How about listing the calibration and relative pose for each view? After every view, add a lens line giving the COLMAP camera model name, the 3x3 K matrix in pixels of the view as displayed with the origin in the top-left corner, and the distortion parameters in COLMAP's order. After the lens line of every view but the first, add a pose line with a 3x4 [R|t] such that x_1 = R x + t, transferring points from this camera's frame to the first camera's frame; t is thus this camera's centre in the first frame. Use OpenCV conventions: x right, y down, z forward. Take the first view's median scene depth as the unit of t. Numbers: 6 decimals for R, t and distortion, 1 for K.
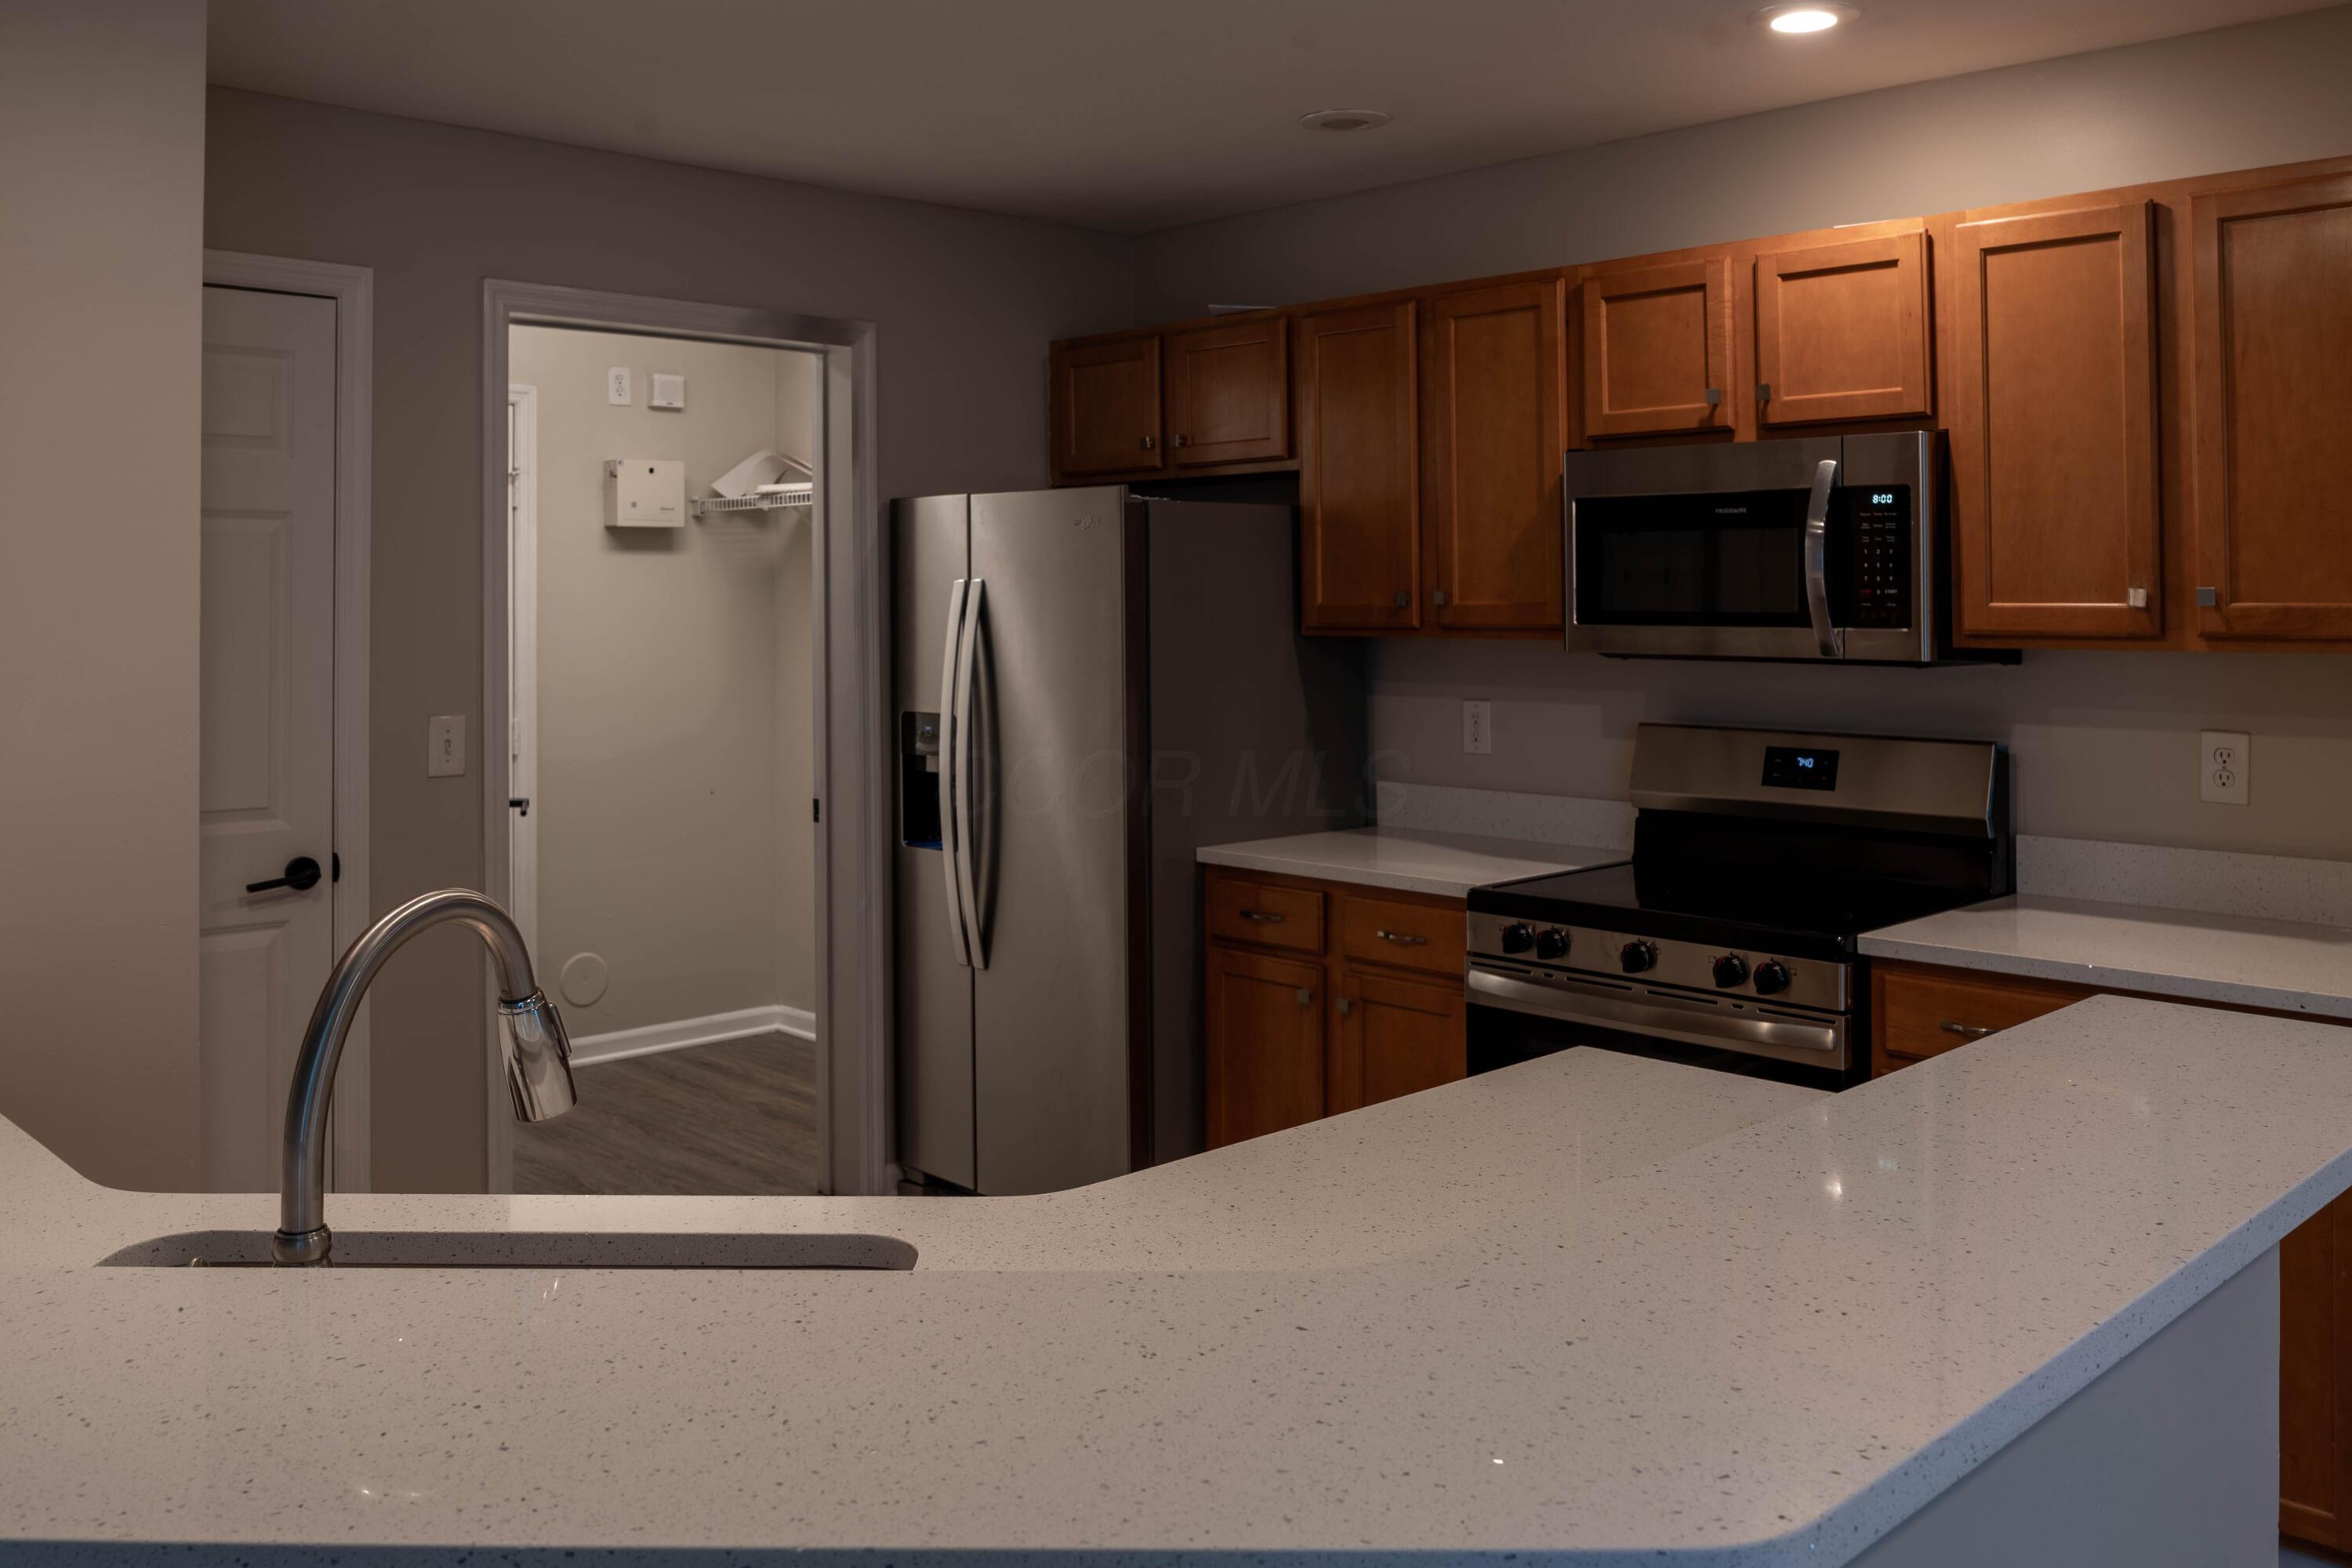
lens RADIAL K [[1989.8, 0, 1173.4], [0, 1989.8, 563.0], [0, 0, 1]] dist [-0.012893, -0.013039]
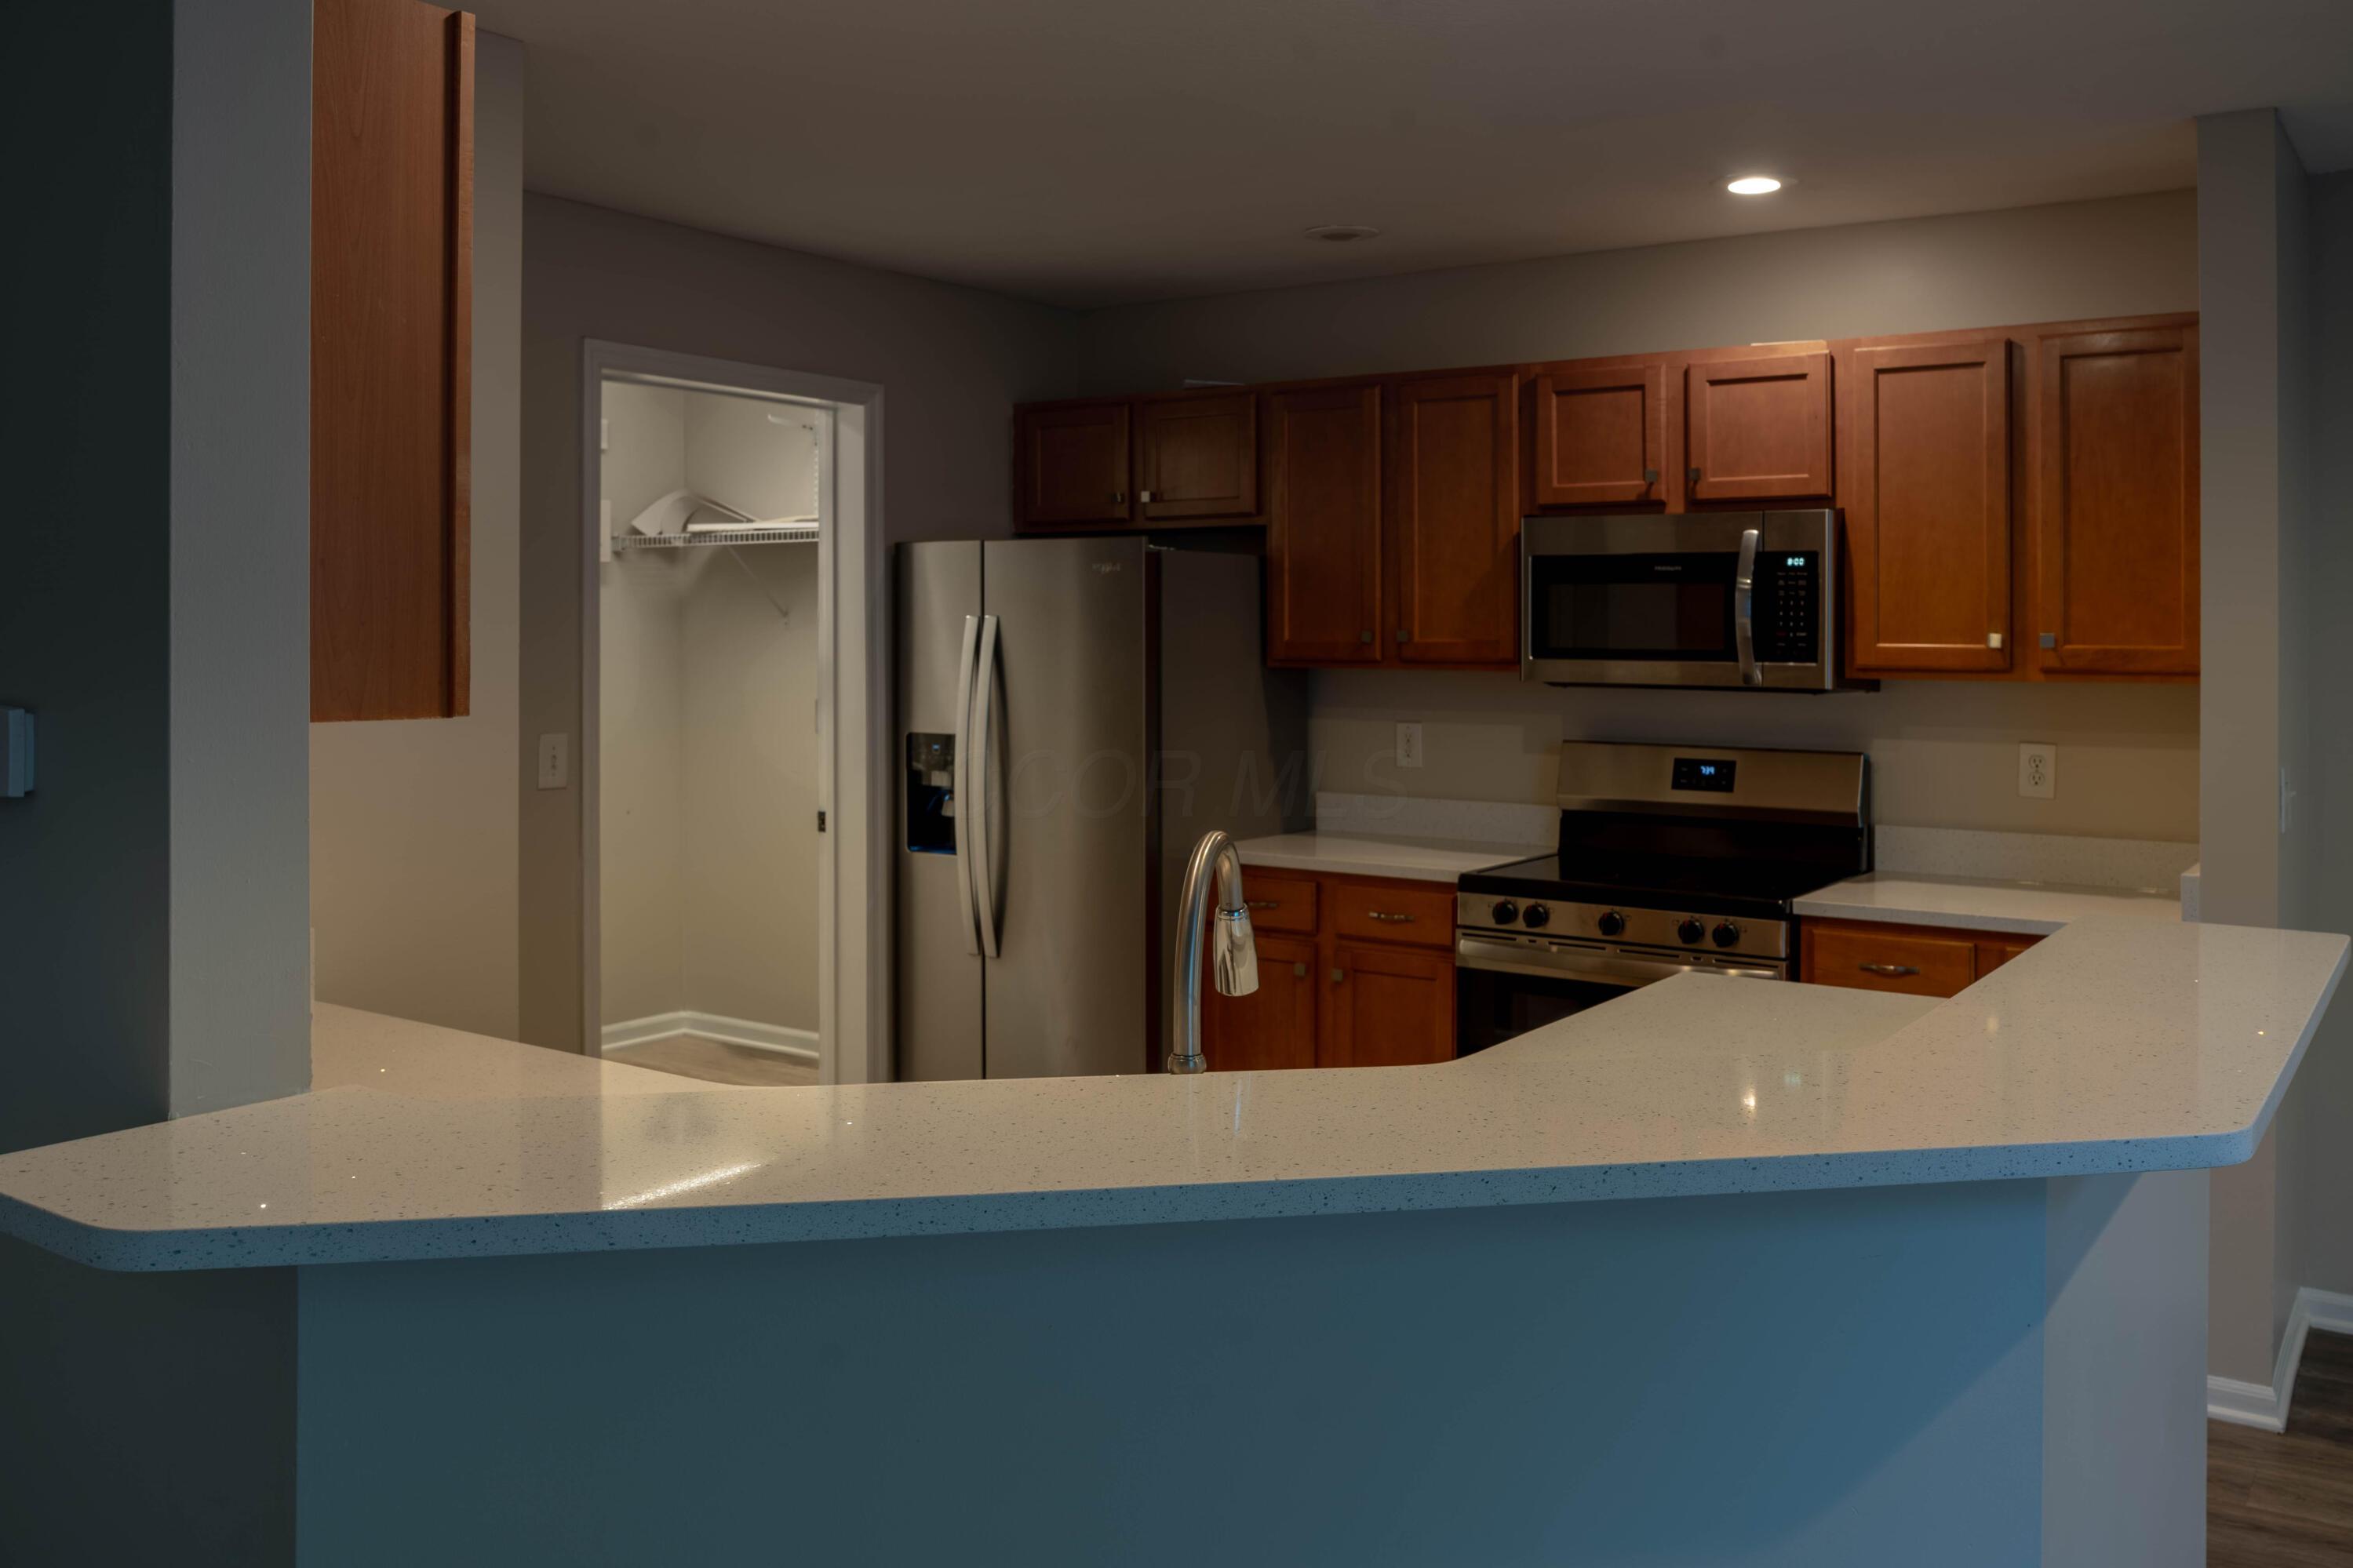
lens RADIAL K [[1972.9, 0, 1183.6], [0, 1972.9, 627.7], [0, 0, 1]] dist [-0.012815, -0.003963]
pose [[0.981000, 0.010513, 0.193721, -0.247511], [-0.013123, 0.999840, 0.012196, -0.000116], [-0.193561, -0.014506, 0.980981, -0.150728]]
